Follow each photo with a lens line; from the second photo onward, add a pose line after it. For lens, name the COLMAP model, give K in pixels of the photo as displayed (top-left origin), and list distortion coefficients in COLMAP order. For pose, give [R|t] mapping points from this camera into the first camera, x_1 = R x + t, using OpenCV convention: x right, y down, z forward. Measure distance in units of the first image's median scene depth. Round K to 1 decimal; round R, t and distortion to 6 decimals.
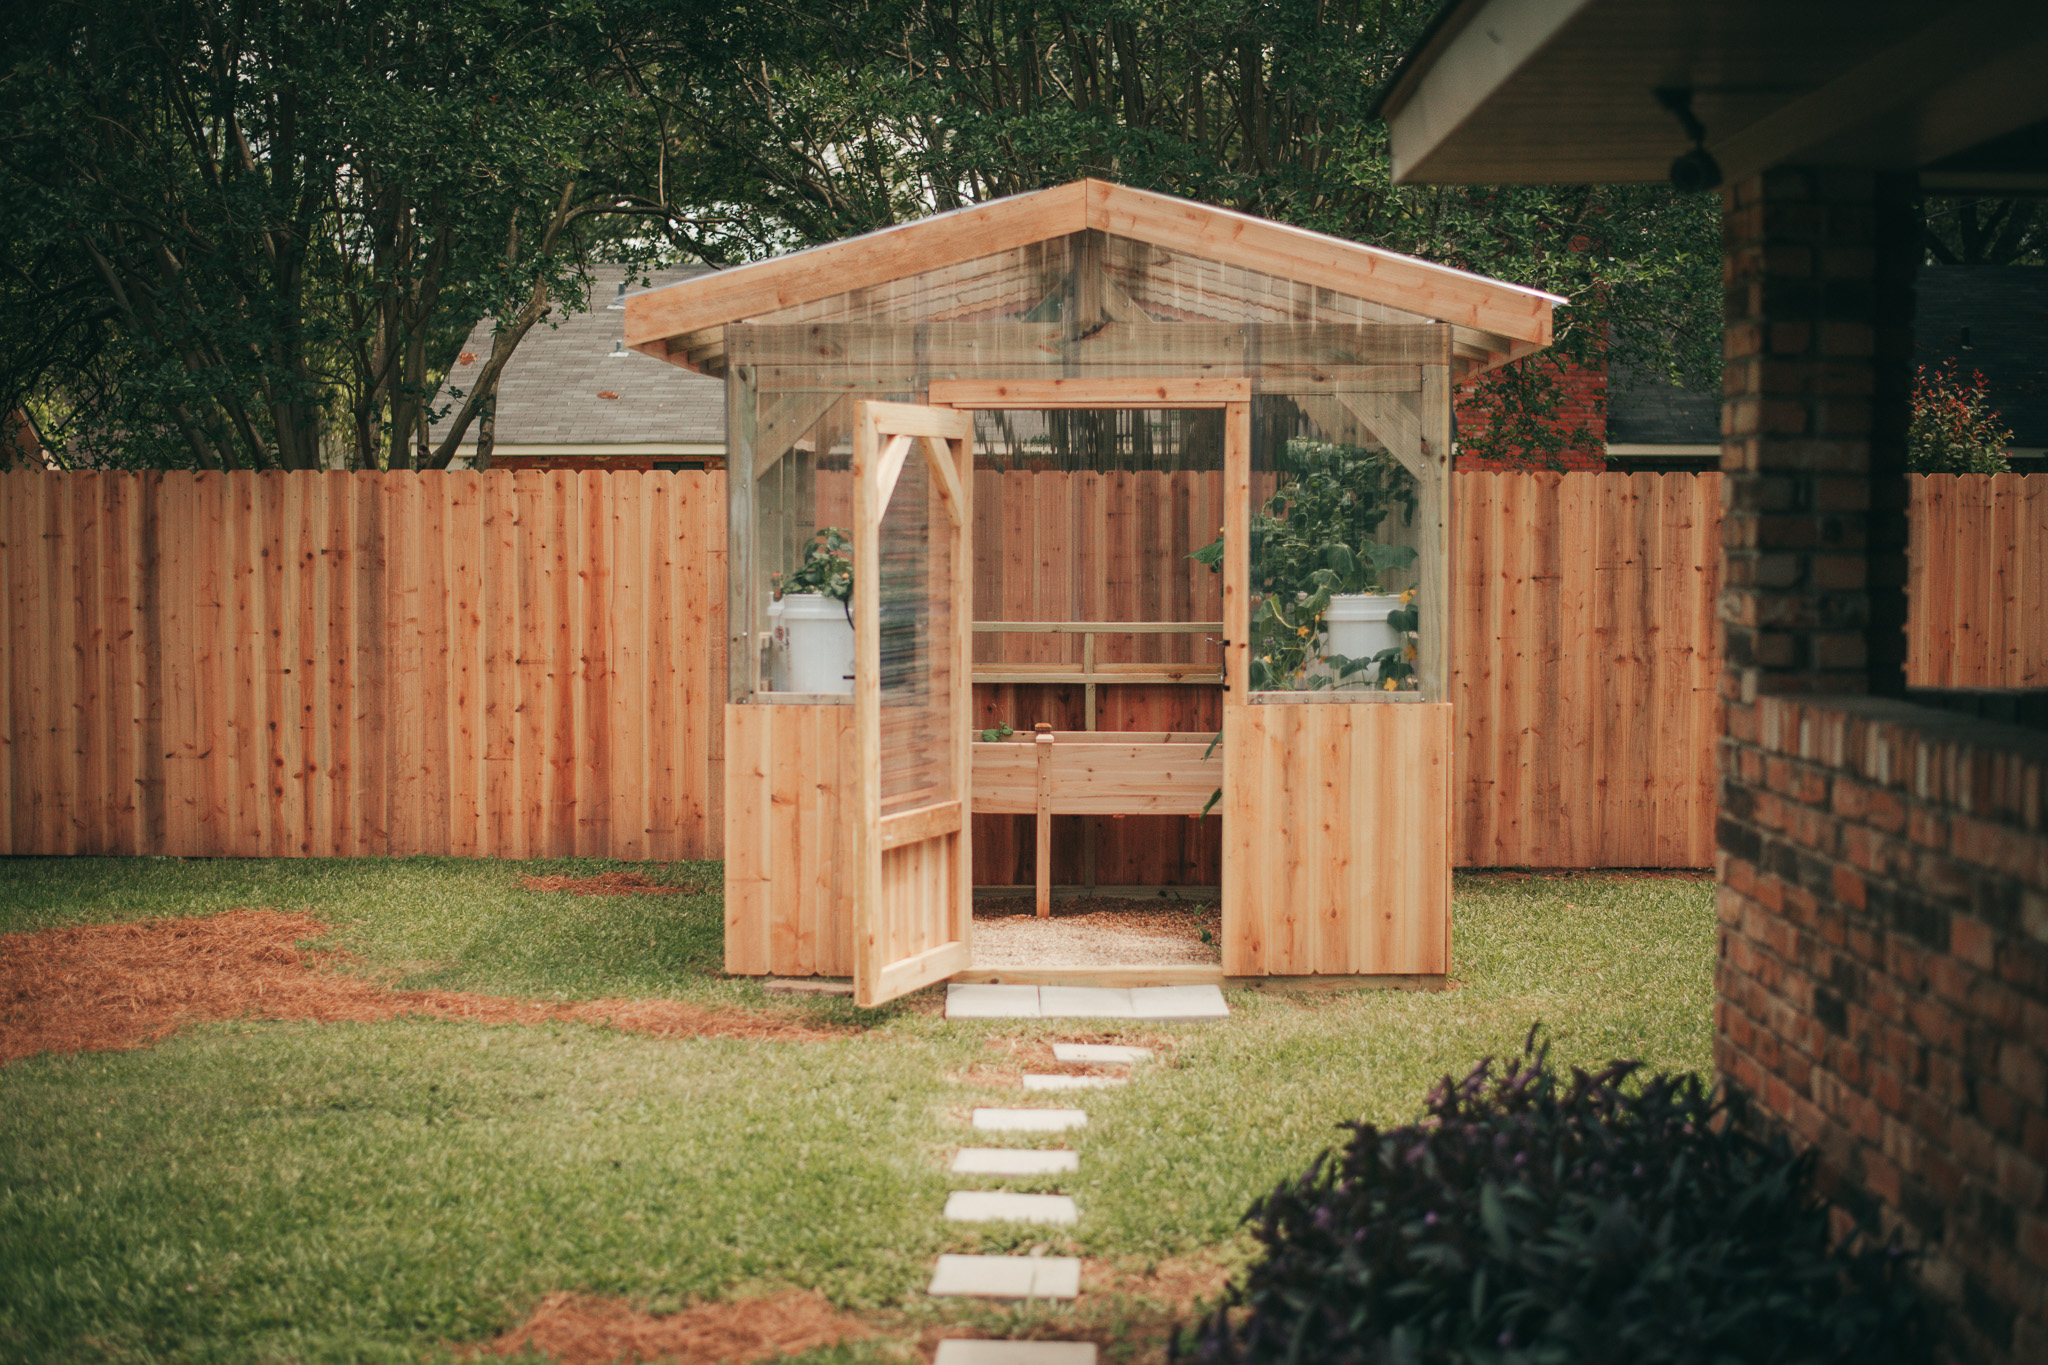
lens RADIAL K [[2988.6, 0, 1024.0], [0, 2988.6, 682.5], [0, 0, 1]] dist [-0.115310, 0.017111]
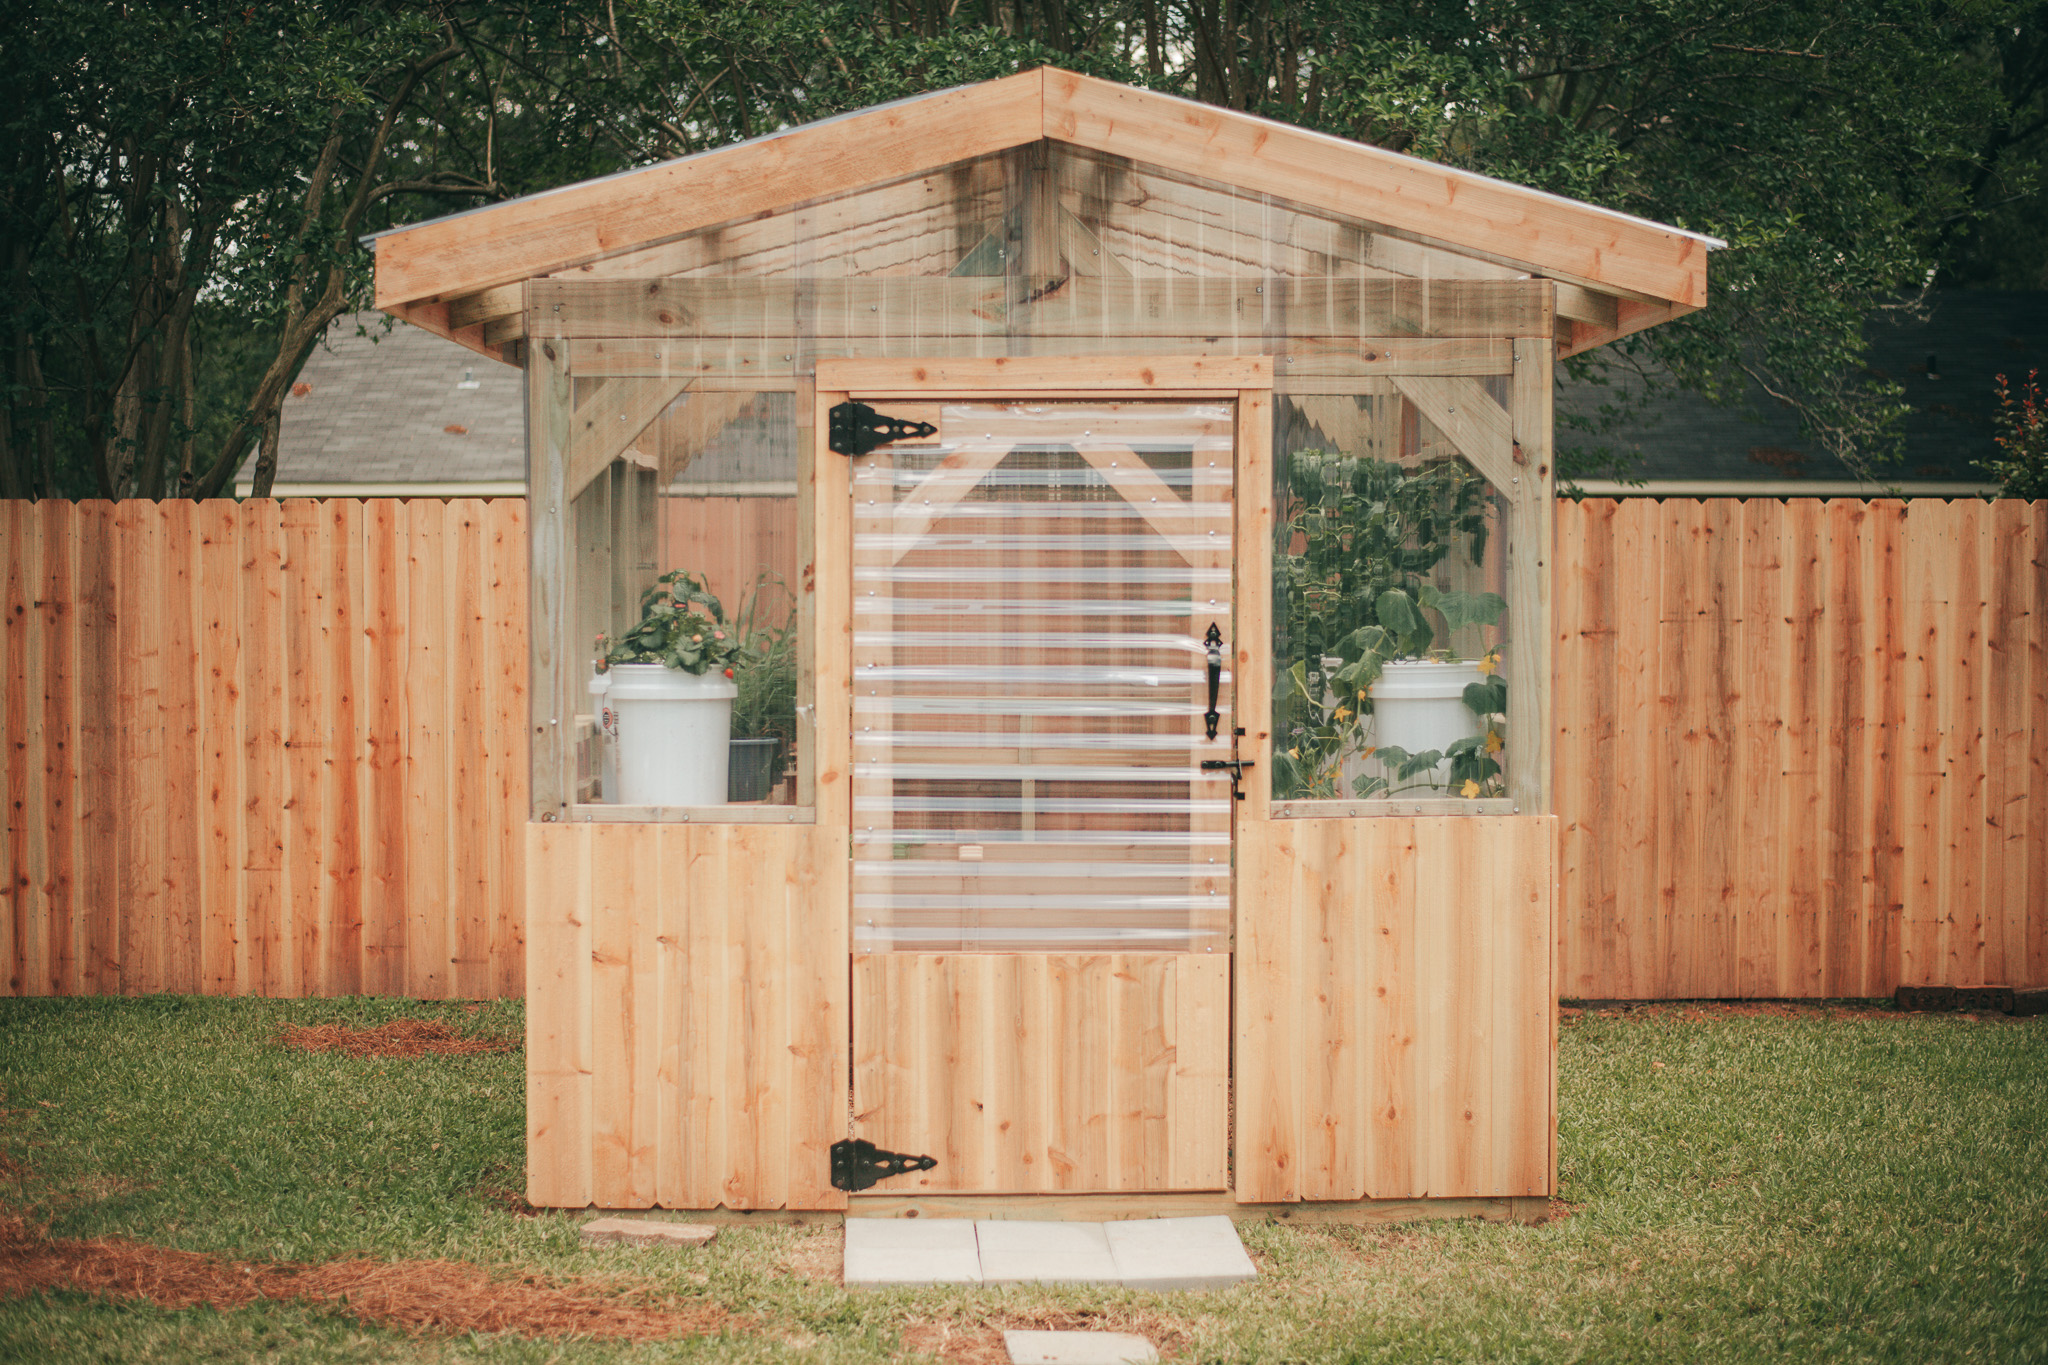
lens RADIAL K [[3037.2, 0, 1024.0], [0, 3037.2, 682.5], [0, 0, 1]] dist [-0.116190, 0.112298]
pose [[0.999236, -0.003787, 0.038906, -0.010373], [0.004428, 0.999856, -0.016395, -0.012715], [-0.038838, 0.016555, 0.999108, 0.273097]]
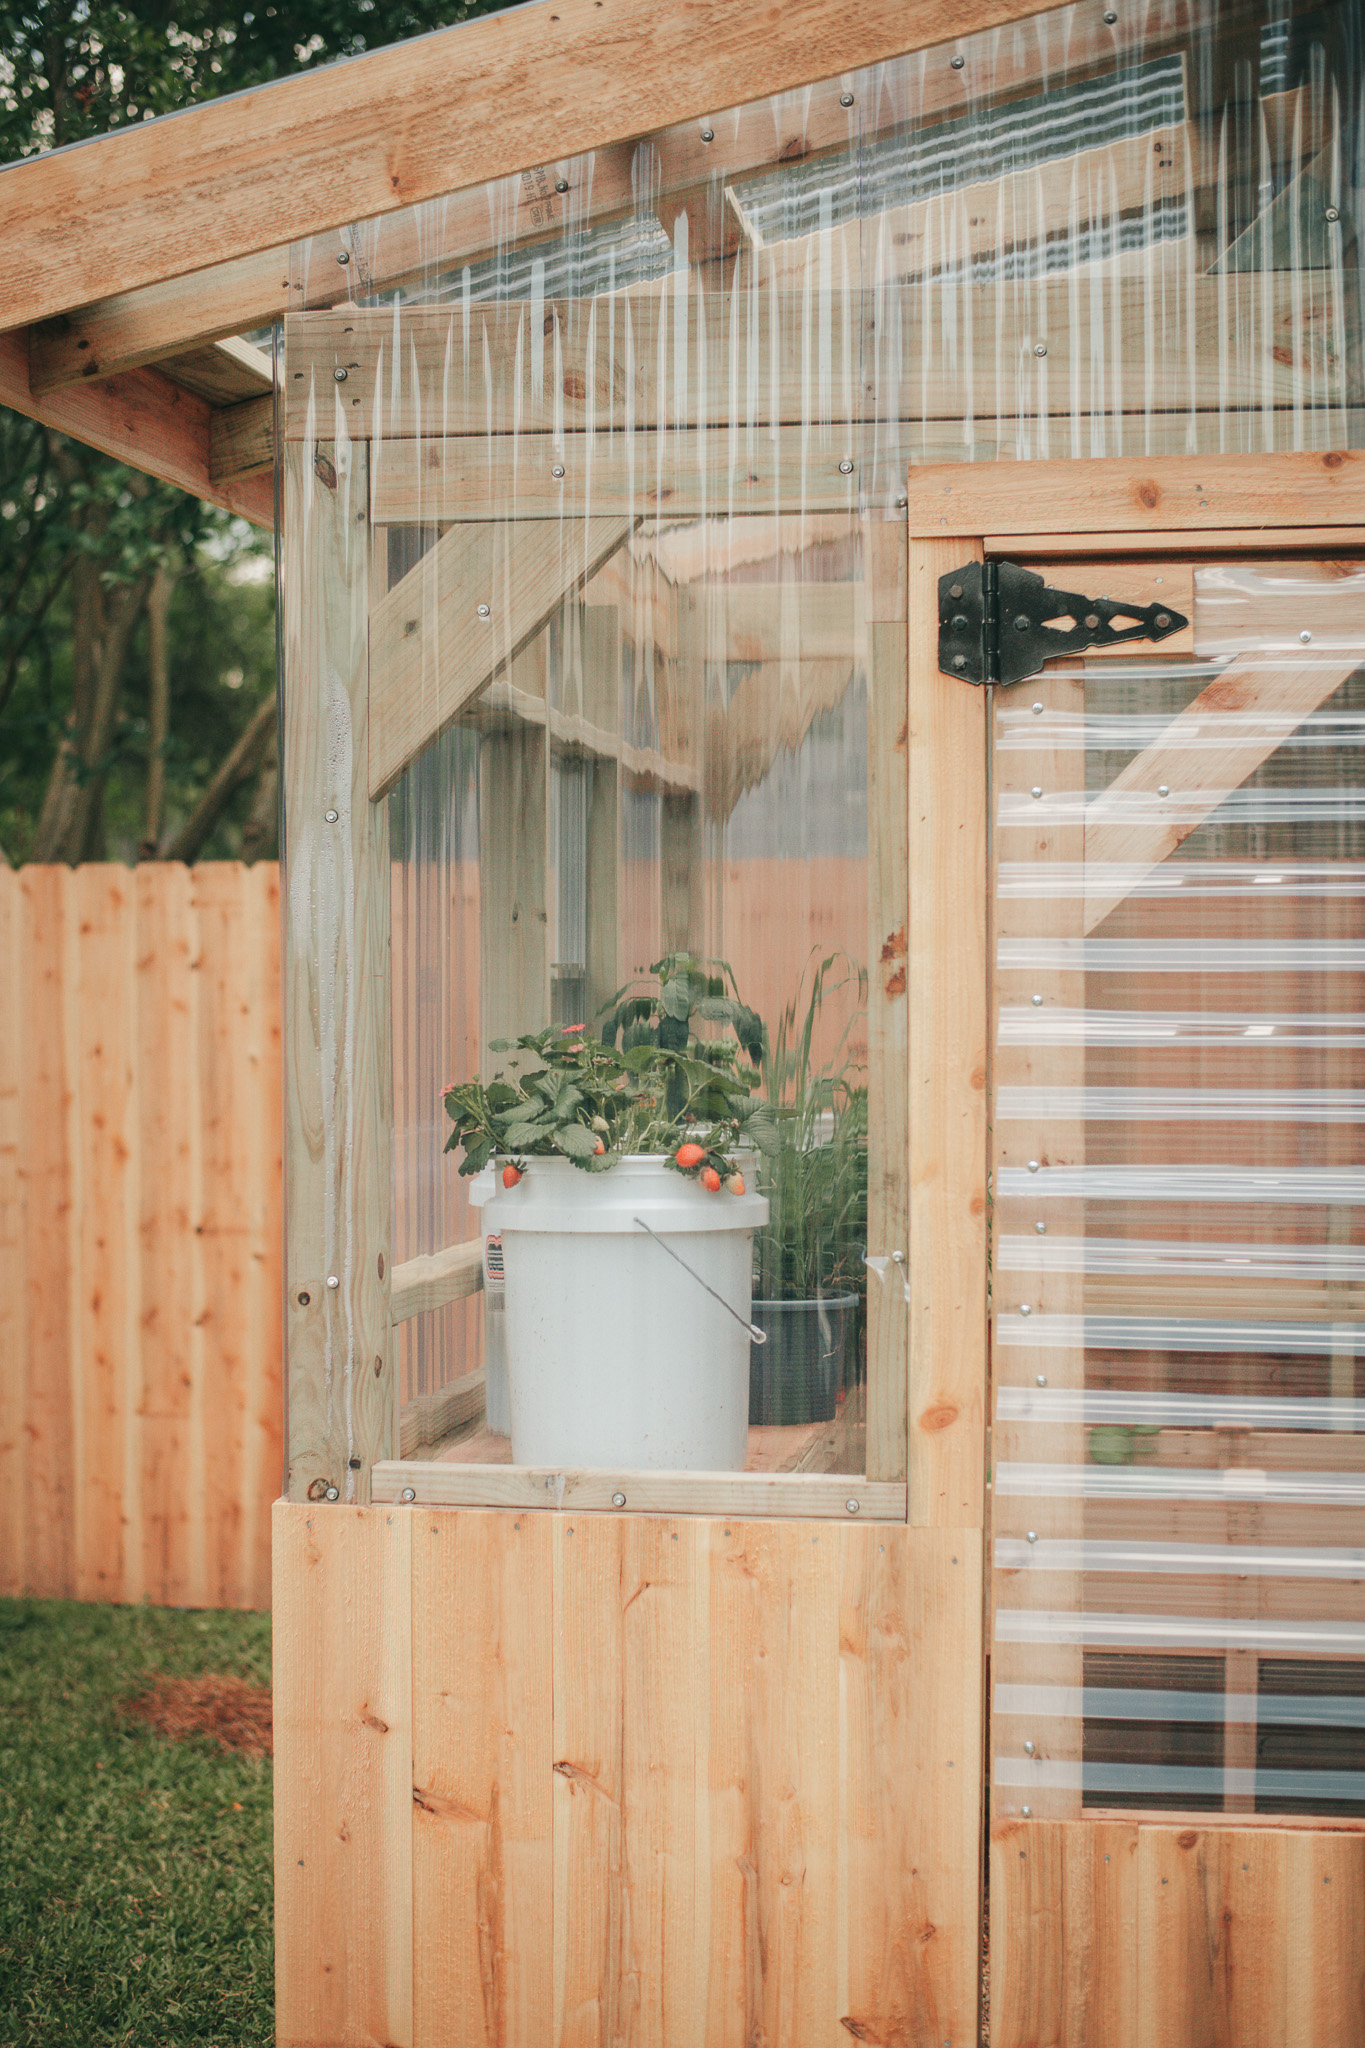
lens RADIAL K [[3037.2, 0, 682.5], [0, 3037.2, 1024.0], [0, 0, 1]] dist [-0.116190, 0.112298]
pose [[0.988666, -0.002551, -0.150111, -0.007672], [-0.003671, 0.999146, -0.041159, -0.029114], [0.150088, 0.041244, 0.987812, 0.654213]]
